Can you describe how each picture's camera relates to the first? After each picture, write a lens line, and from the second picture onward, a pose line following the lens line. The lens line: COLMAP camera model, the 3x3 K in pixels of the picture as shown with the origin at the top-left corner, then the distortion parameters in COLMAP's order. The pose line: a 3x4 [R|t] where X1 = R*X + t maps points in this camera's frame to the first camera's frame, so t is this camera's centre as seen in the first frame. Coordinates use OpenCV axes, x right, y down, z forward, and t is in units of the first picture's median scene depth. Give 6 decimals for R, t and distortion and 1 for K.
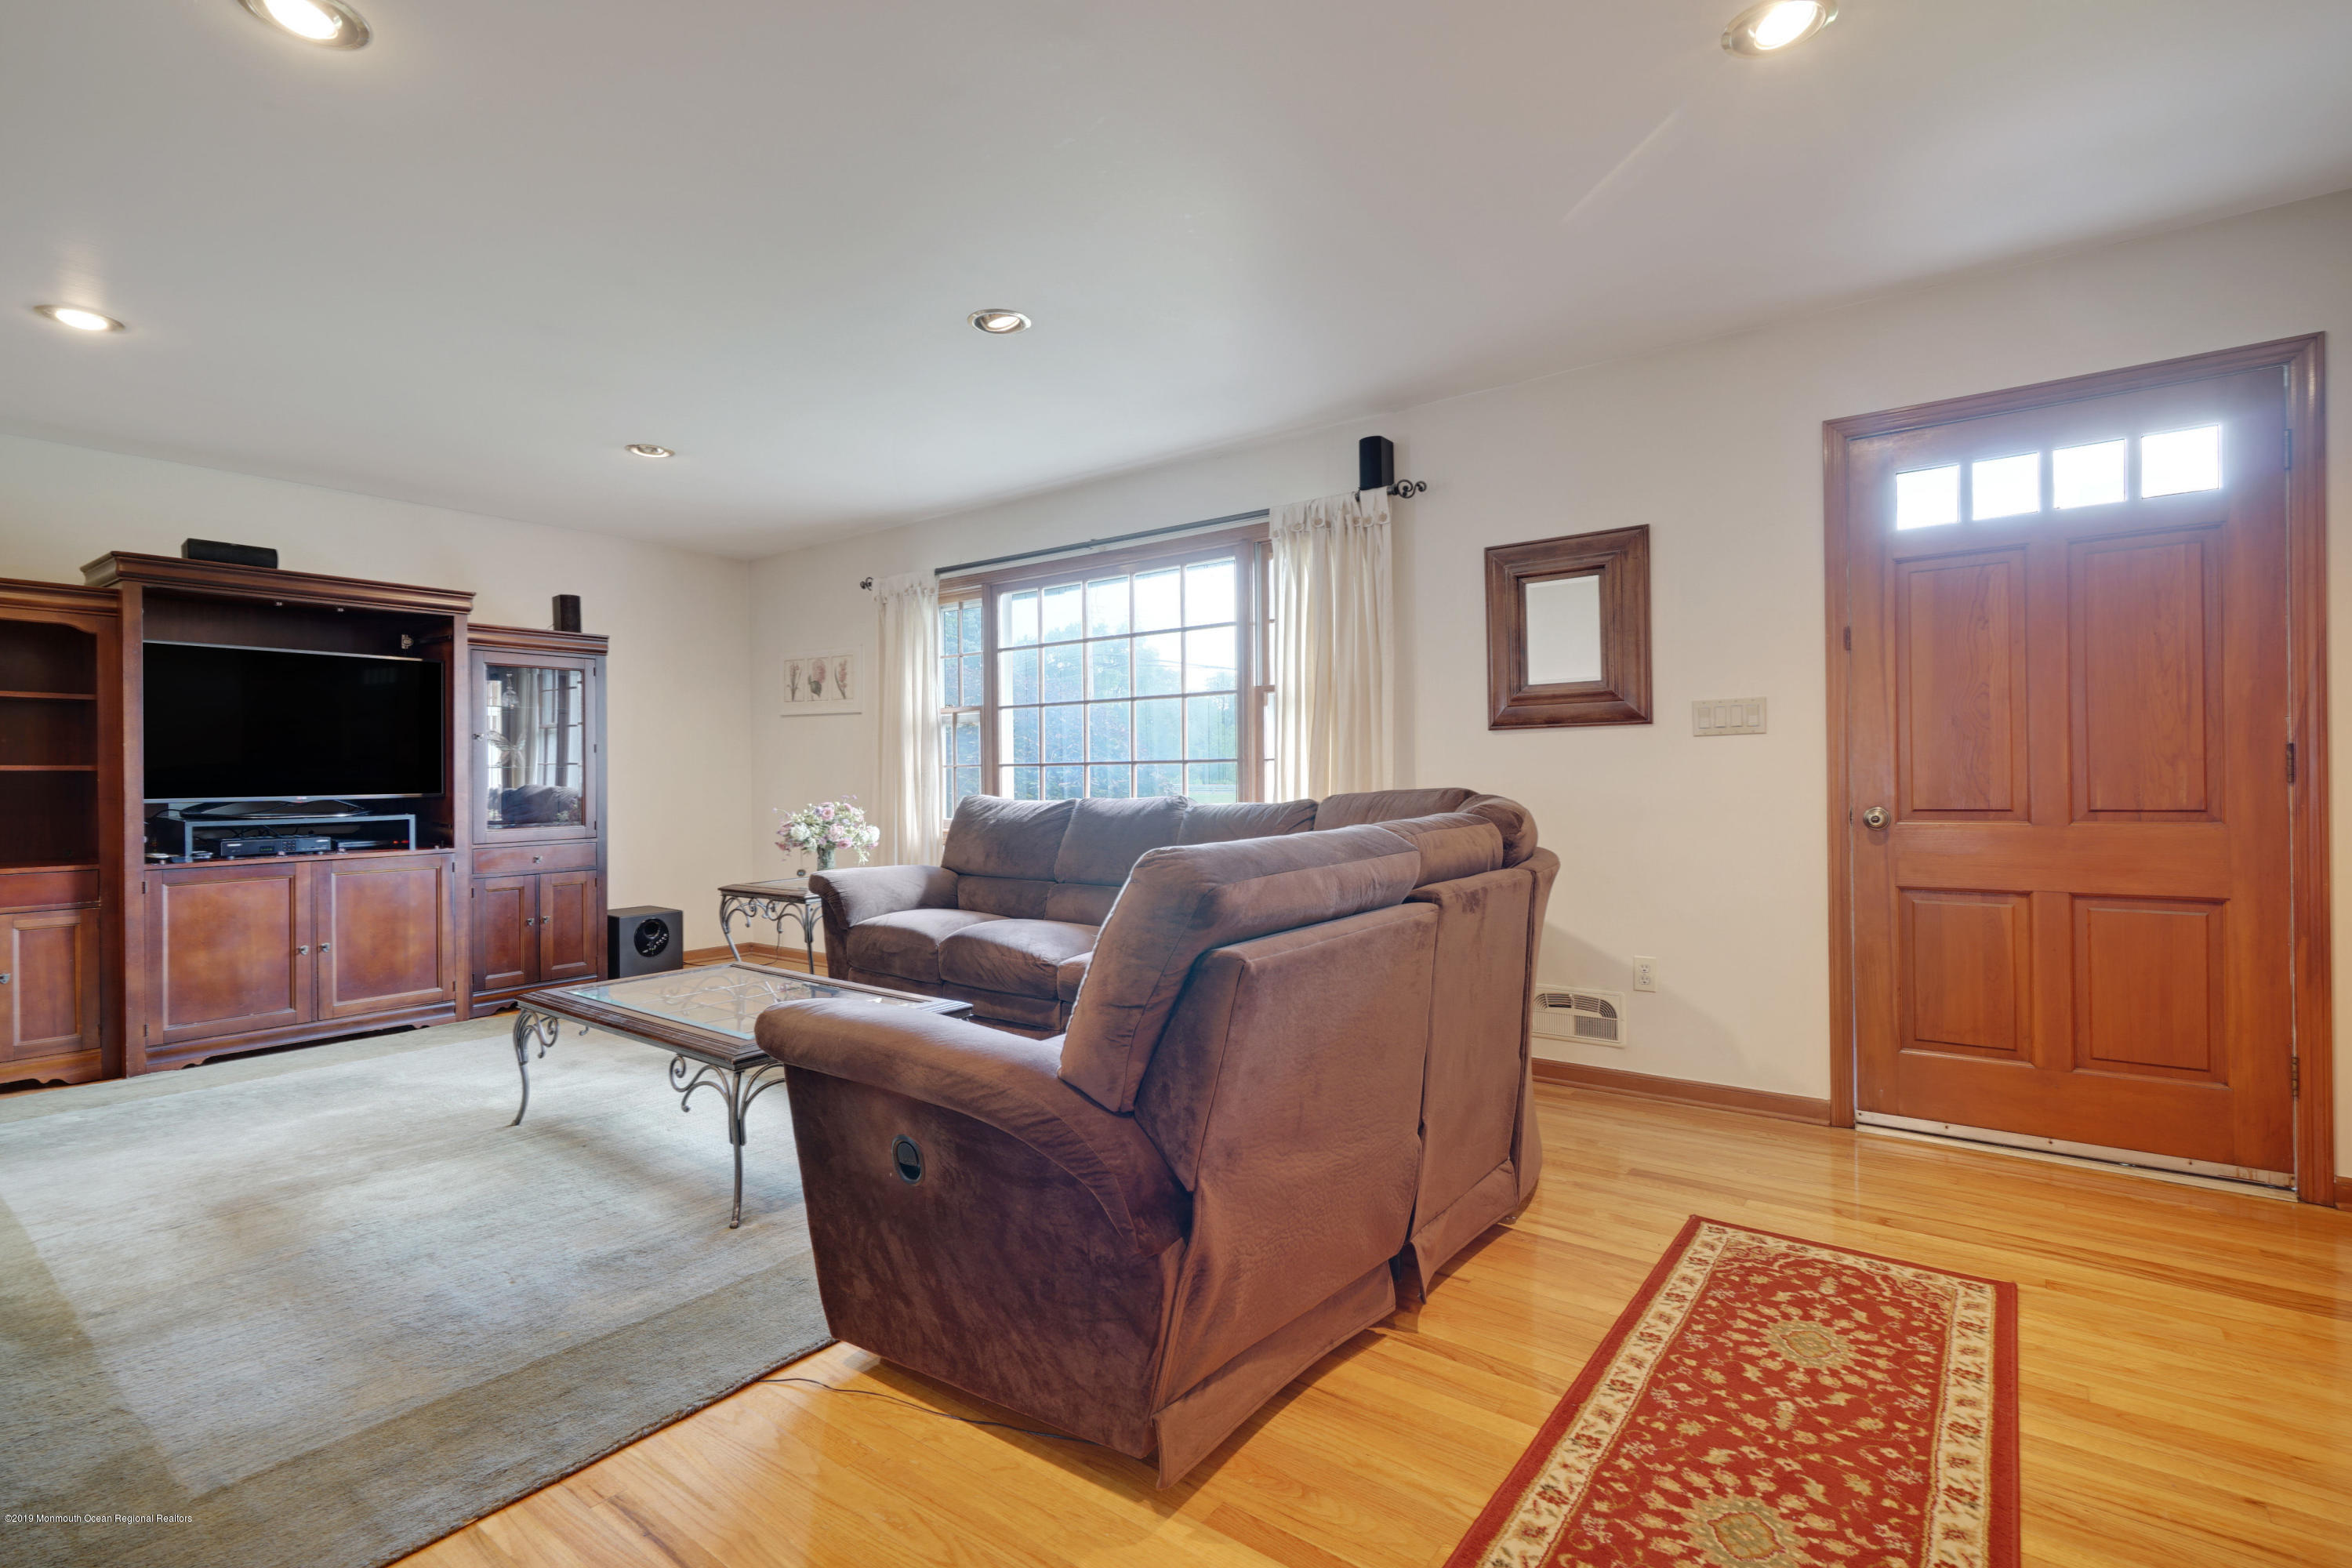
lens RADIAL K [[1068.3, 0, 1181.4], [0, 1068.3, 777.1], [0, 0, 1]] dist [-0.004605, 0.002115]
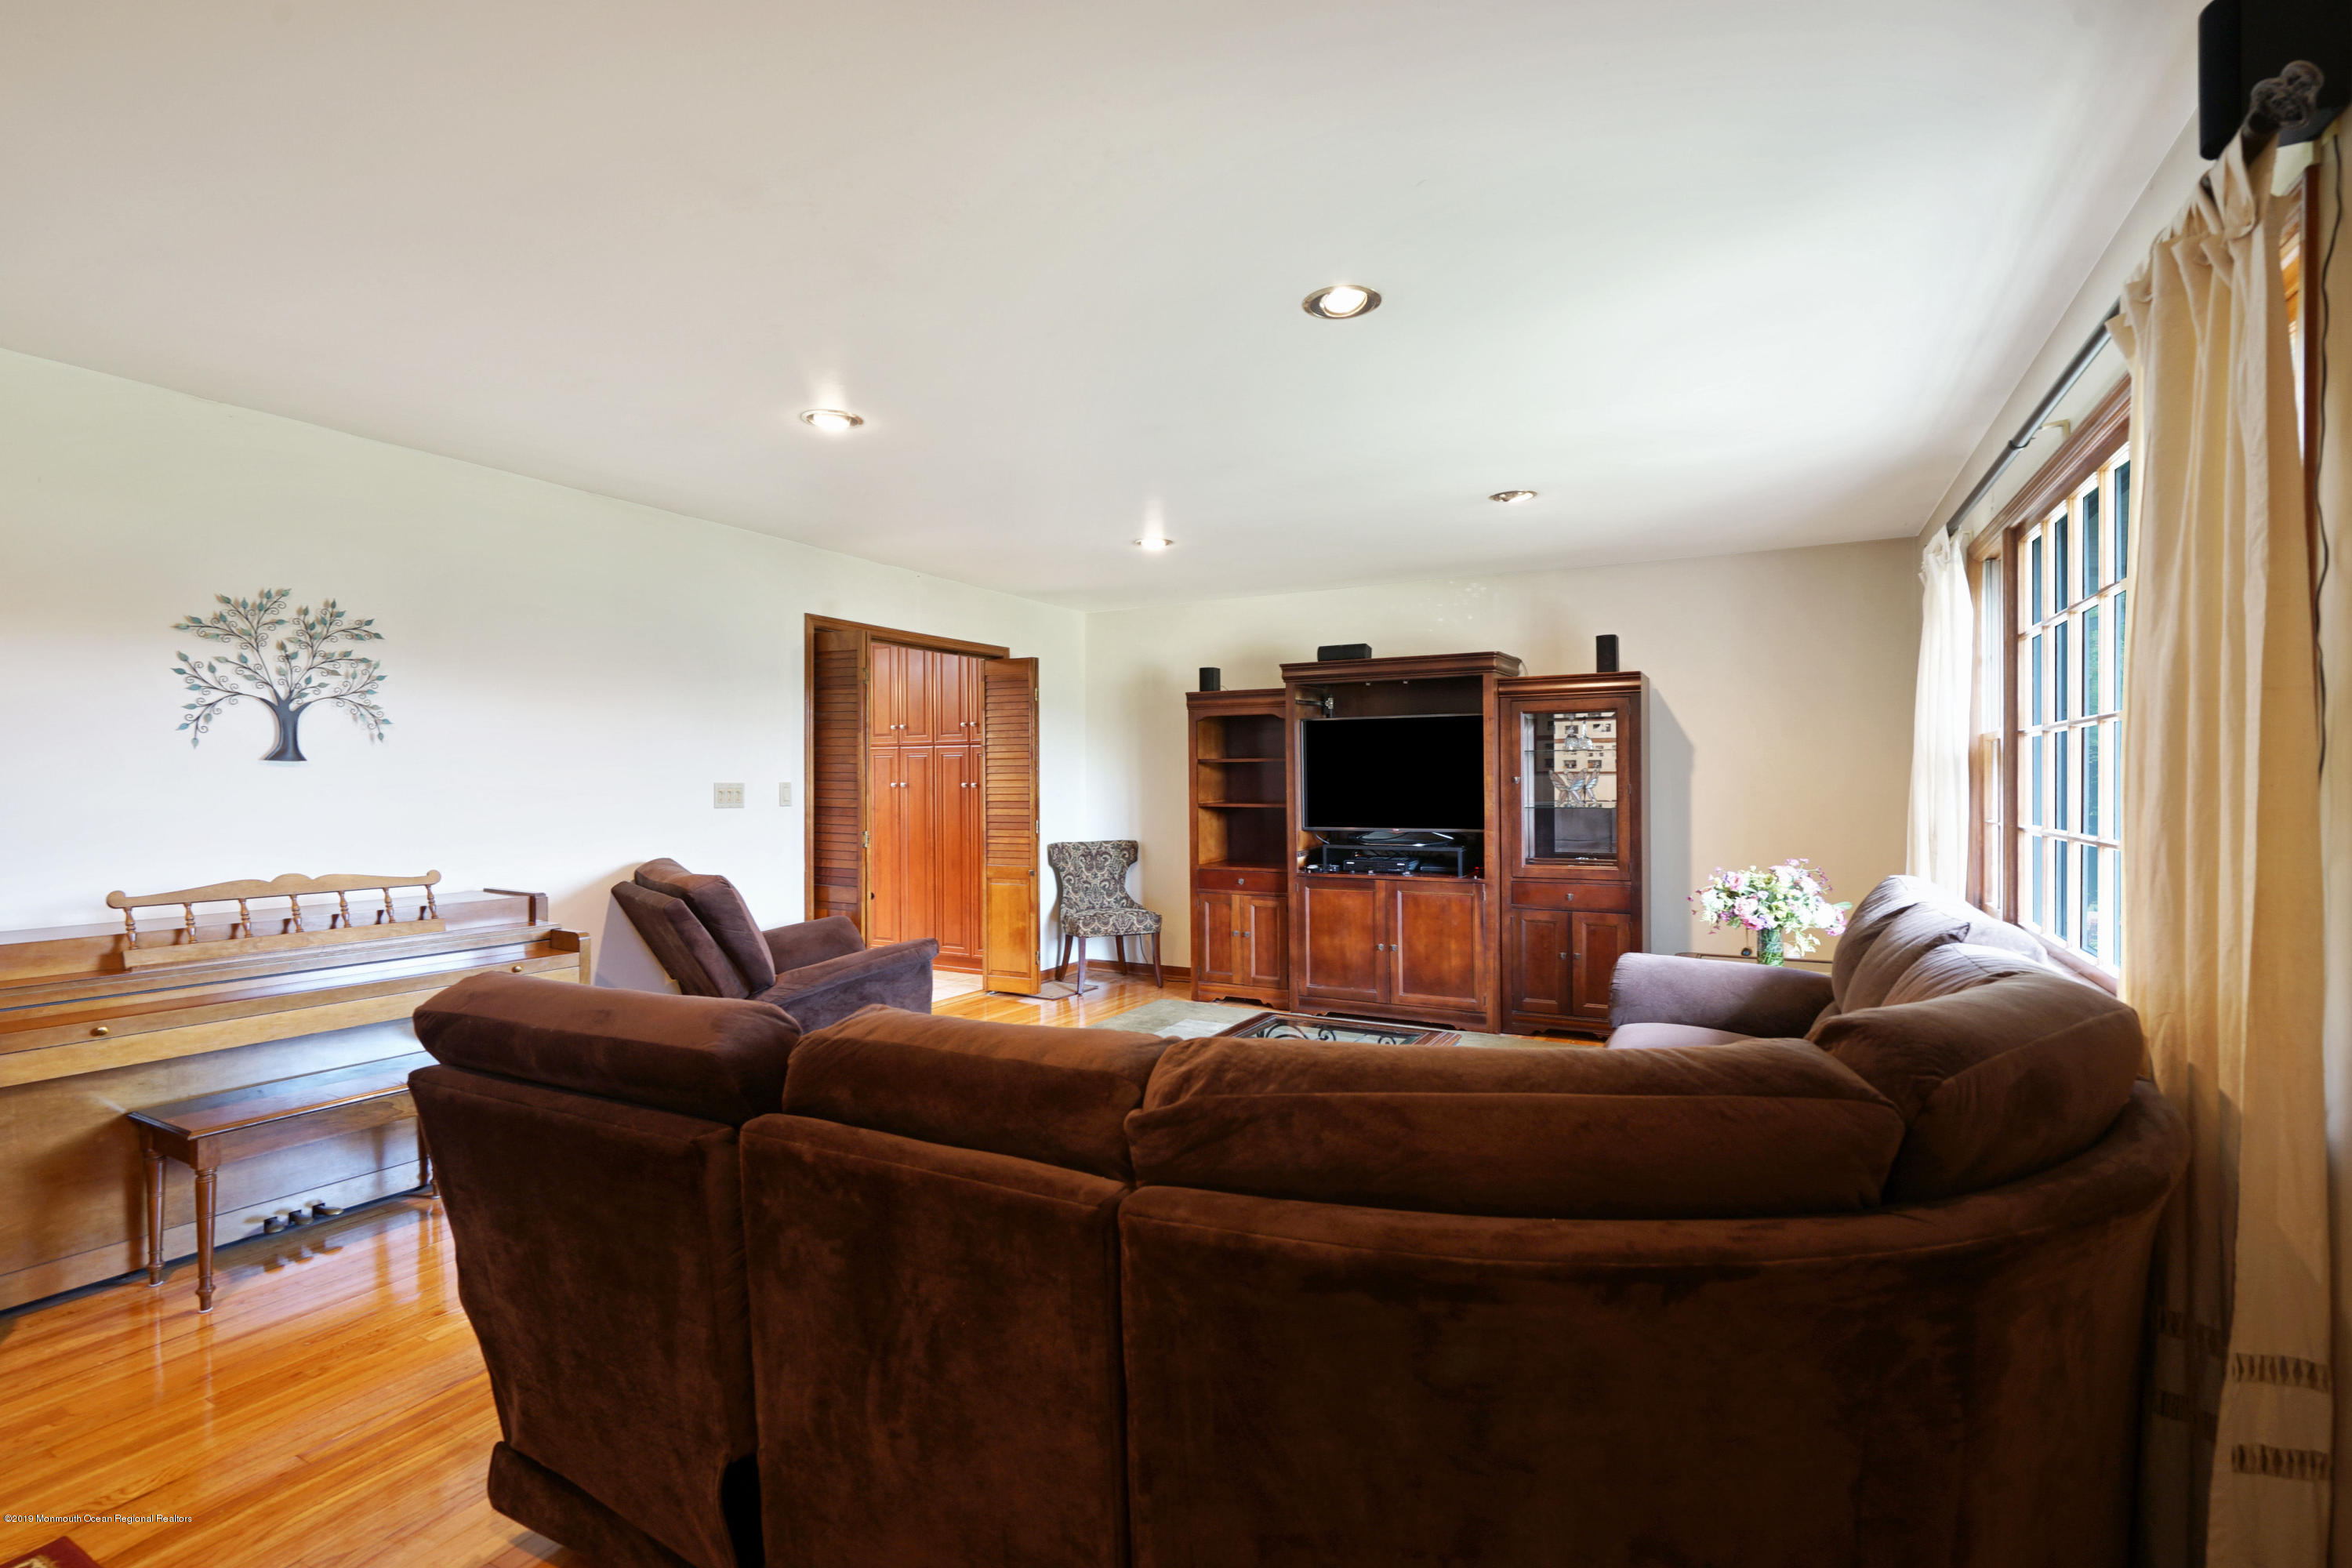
lens RADIAL K [[1068.3, 0, 1179.4], [0, 1068.3, 786.5], [0, 0, 1]] dist [-0.004605, 0.002115]
pose [[0.151174, 0.015438, -0.988387, 0.455433], [0.000745, 0.999876, 0.015731, -0.058847], [0.988507, -0.003114, 0.151144, 0.595833]]
